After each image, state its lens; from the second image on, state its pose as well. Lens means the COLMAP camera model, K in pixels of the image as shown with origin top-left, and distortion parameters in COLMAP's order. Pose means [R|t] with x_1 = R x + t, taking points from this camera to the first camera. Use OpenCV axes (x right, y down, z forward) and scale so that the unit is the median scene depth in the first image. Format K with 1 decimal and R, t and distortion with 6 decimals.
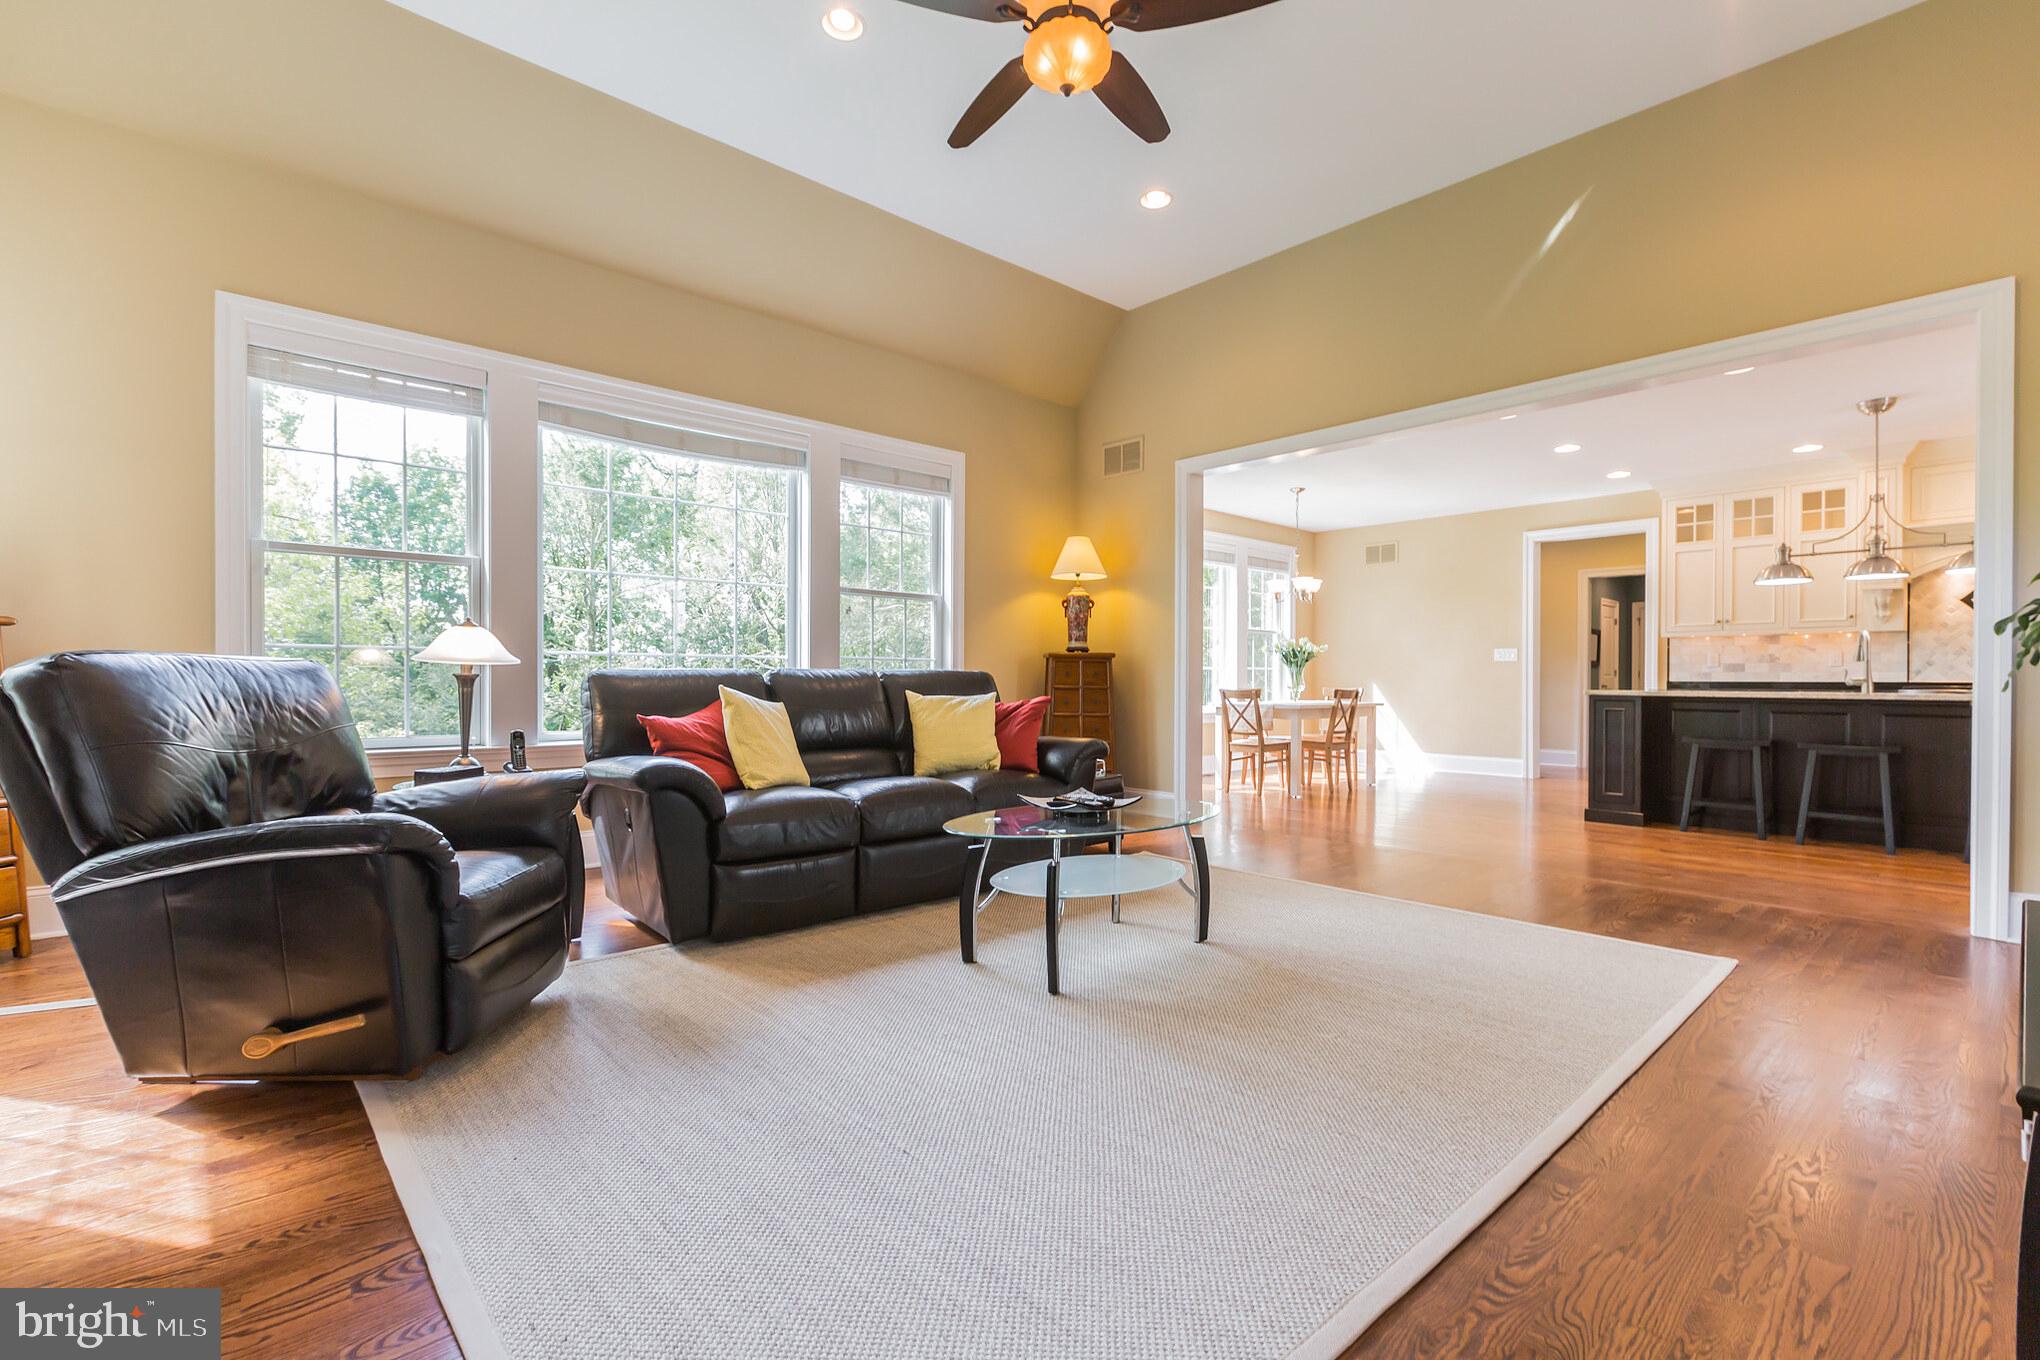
lens RADIAL K [[879.1, 0, 1024.0], [0, 879.1, 684.0], [0, 0, 1]] dist [0.003256, 0.000177]
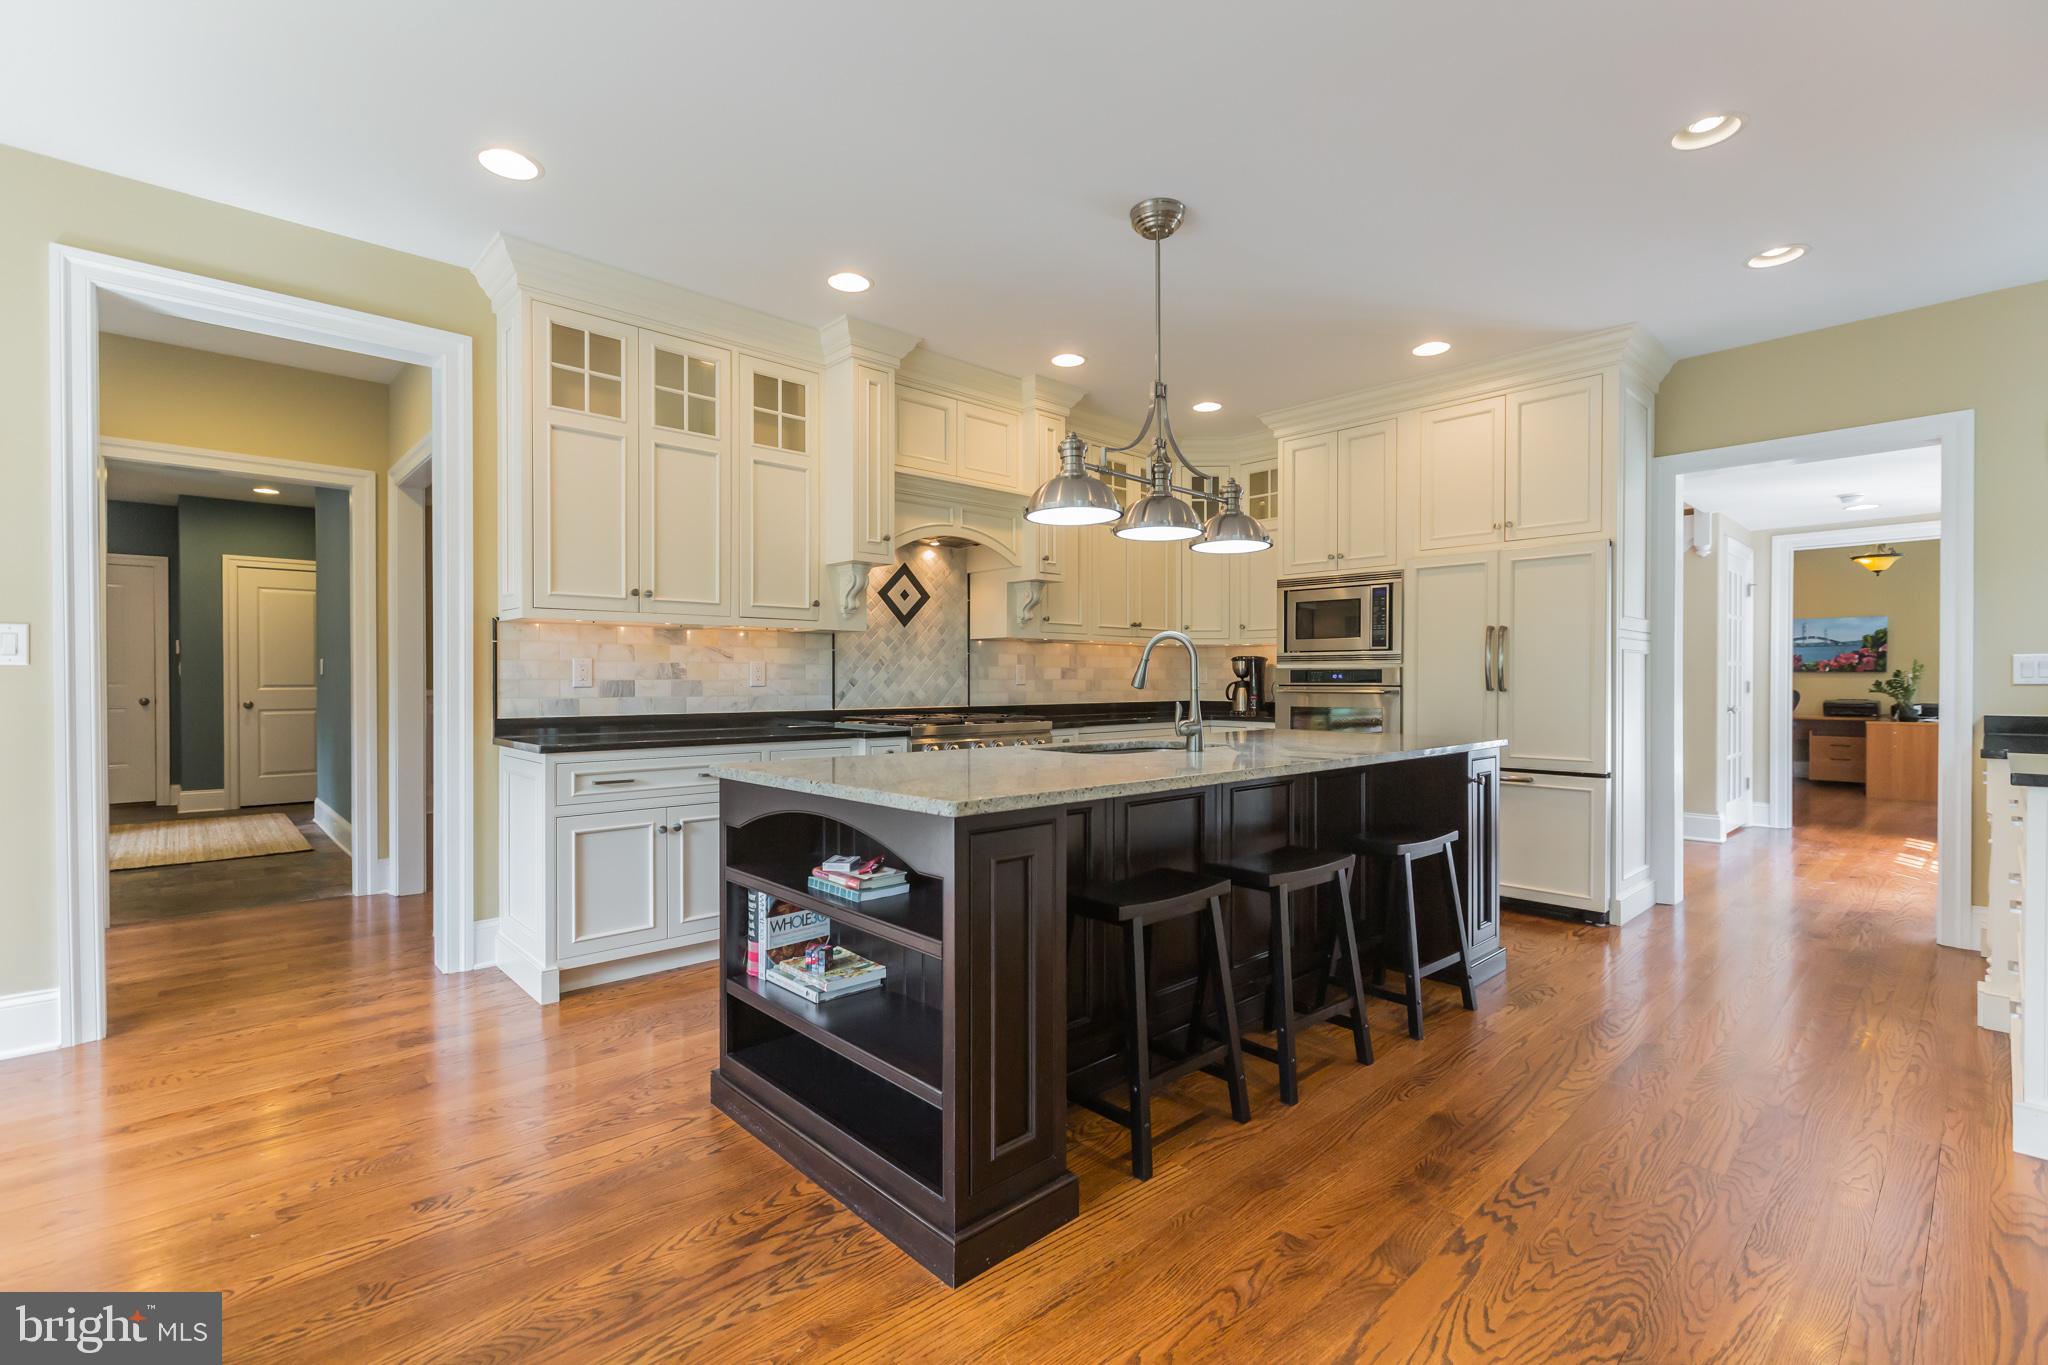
lens RADIAL K [[914.7, 0, 1019.6], [0, 914.7, 687.9], [0, 0, 1]] dist [-0.003183, 0.008115]
pose [[-0.019222, -0.013306, 0.999727, 0.285689], [0.005198, 0.999897, 0.013408, -0.024821], [-0.999802, 0.005455, -0.019150, 0.785995]]
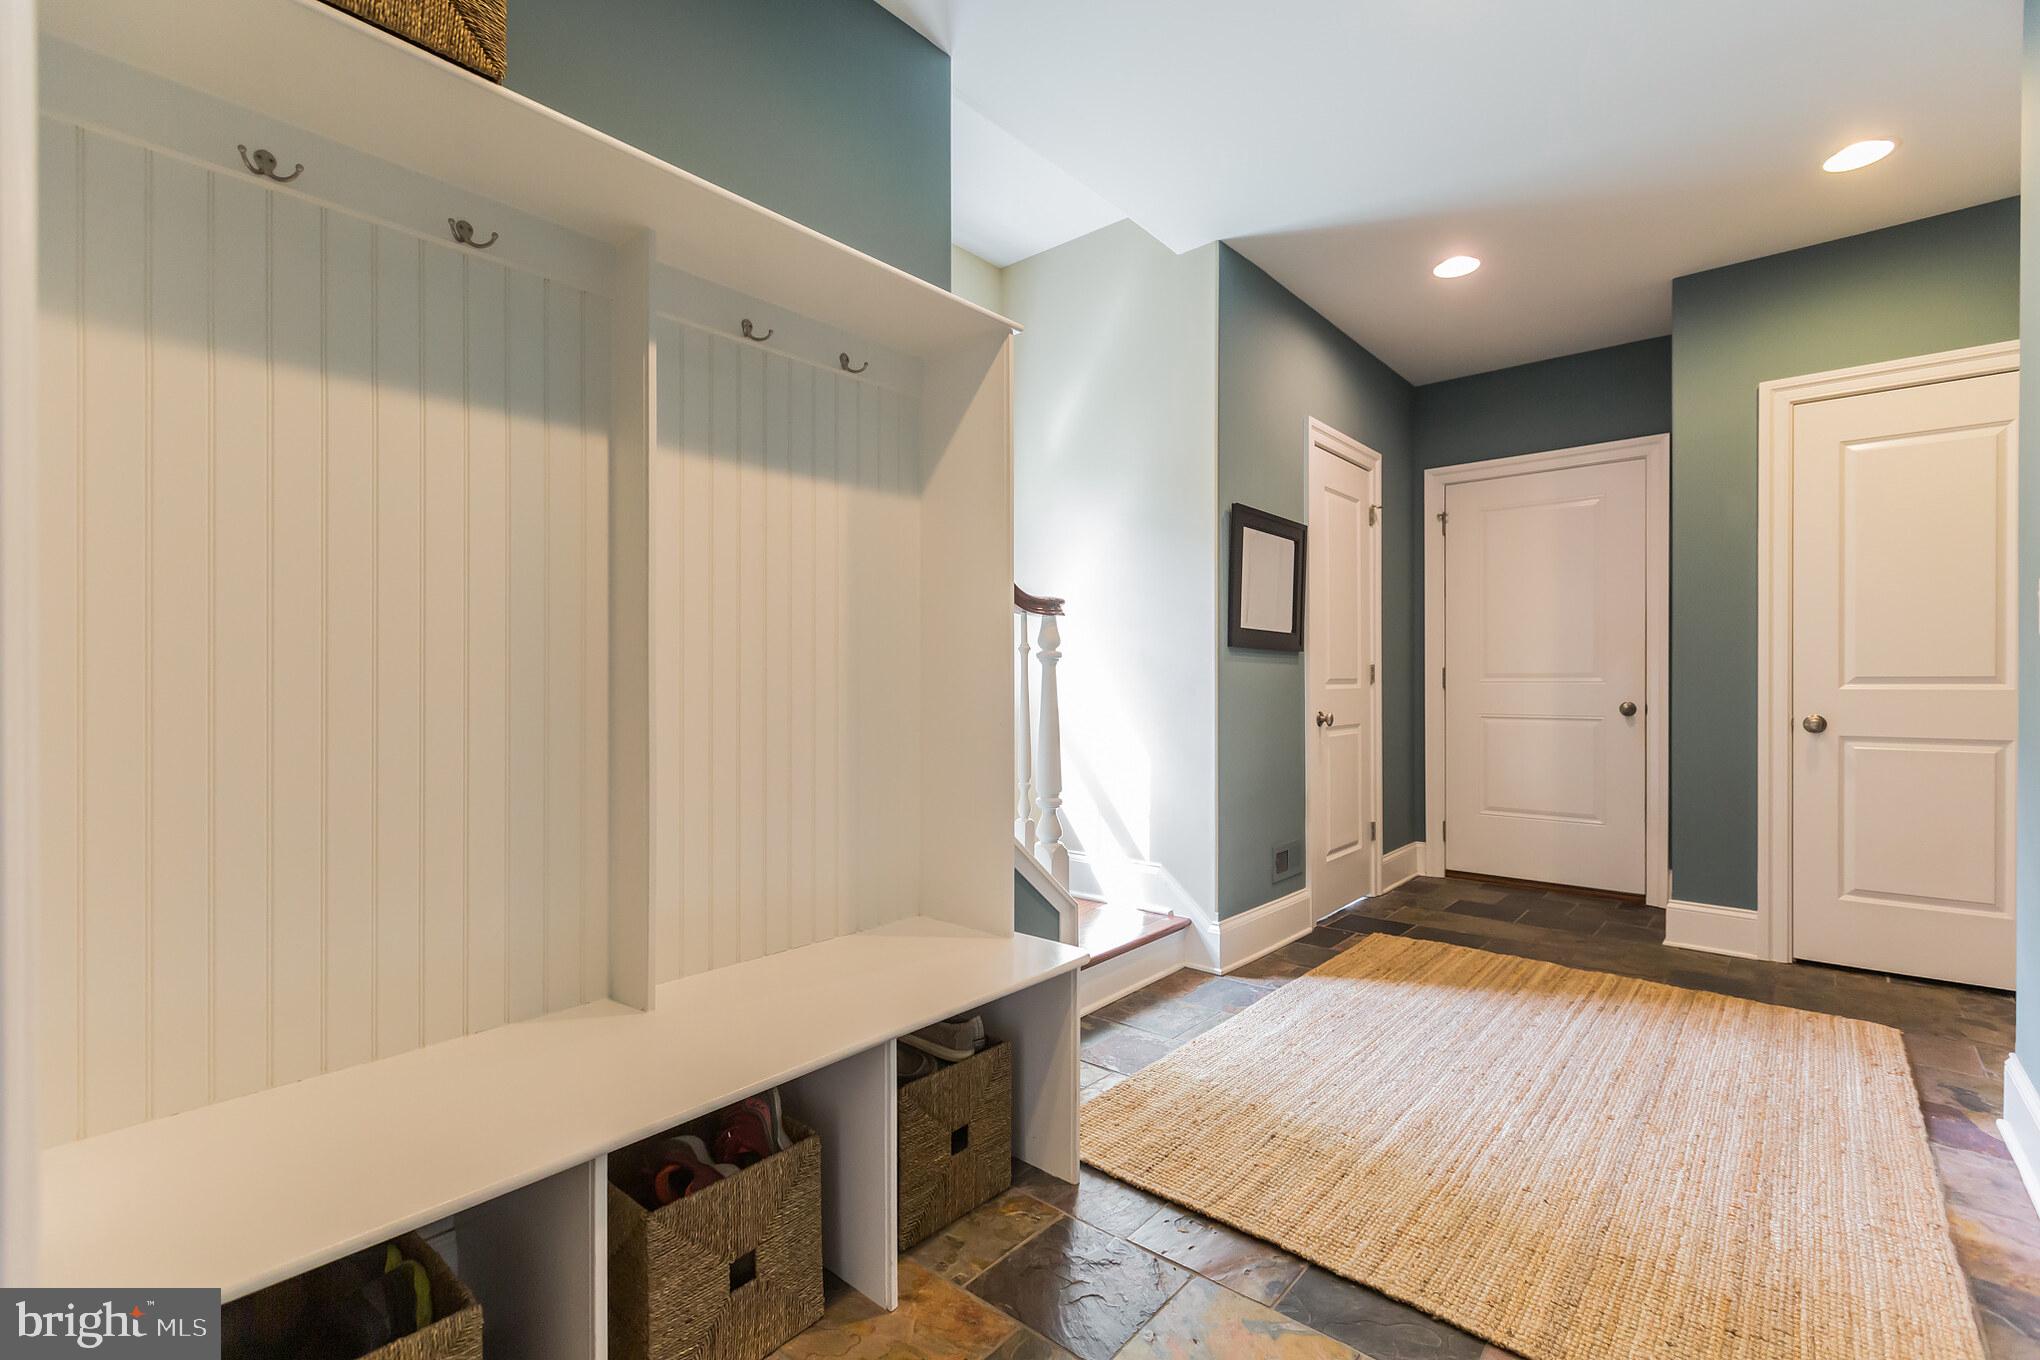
lens RADIAL K [[879.1, 0, 1024.0], [0, 879.1, 684.0], [0, 0, 1]] dist [0.003256, 0.000177]
pose [[0.993442, -0.005231, 0.114221, 0.887497], [0.005399, 0.999985, -0.001161, -0.017412], [-0.114213, 0.001770, 0.993455, 1.242118]]
